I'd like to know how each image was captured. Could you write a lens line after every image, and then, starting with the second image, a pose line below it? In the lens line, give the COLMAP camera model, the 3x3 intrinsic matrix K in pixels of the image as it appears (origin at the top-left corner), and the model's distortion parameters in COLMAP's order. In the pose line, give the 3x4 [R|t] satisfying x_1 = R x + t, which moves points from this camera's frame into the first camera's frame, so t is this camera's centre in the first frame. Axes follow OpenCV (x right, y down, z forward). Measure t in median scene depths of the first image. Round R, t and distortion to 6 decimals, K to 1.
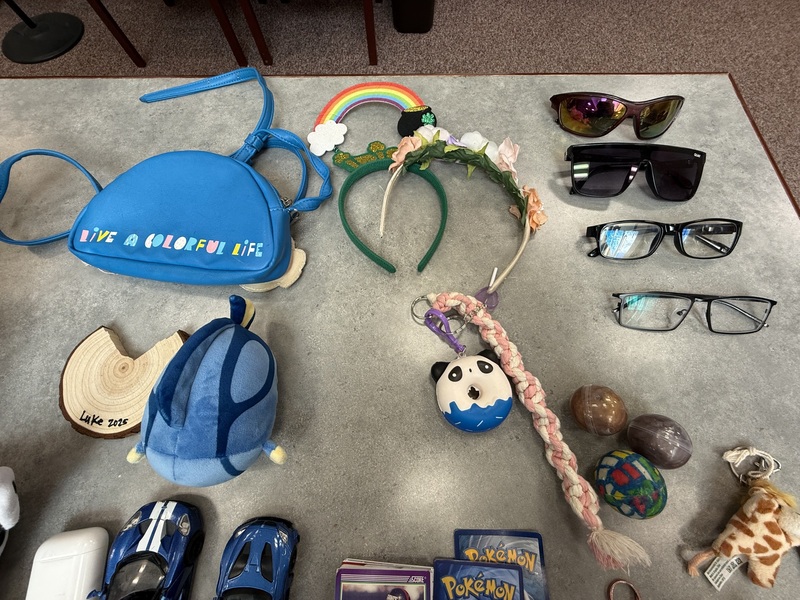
lens RADIAL K [[319.0, 0, 400.0], [0, 319.0, 300.0], [0, 0, 1]] dist [0.000824, 0.000217]
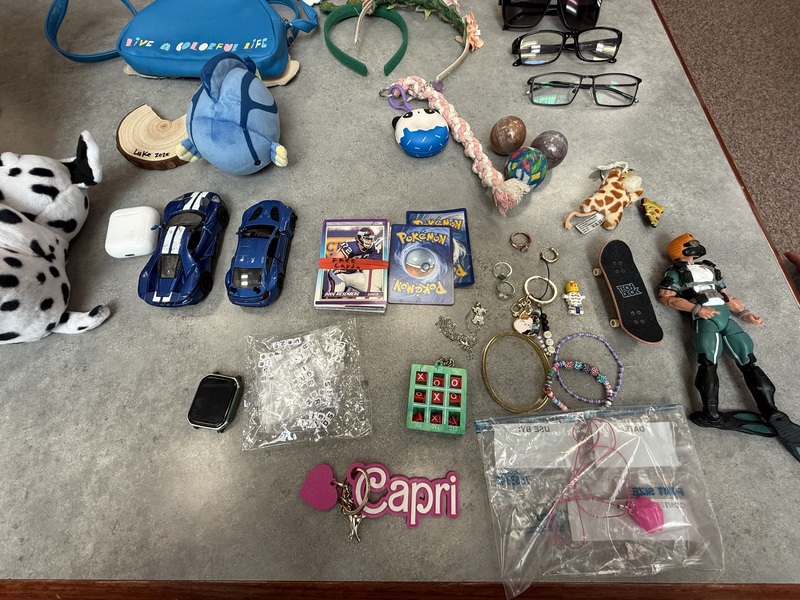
lens RADIAL K [[319.0, 0, 400.0], [0, 319.0, 300.0], [0, 0, 1]] dist [0.000824, 0.000217]
pose [[0.999715, -0.012057, 0.020606, 0.090709], [0.012187, 0.999907, -0.006157, 0.952516], [-0.020530, 0.006406, 0.999769, -0.354597]]
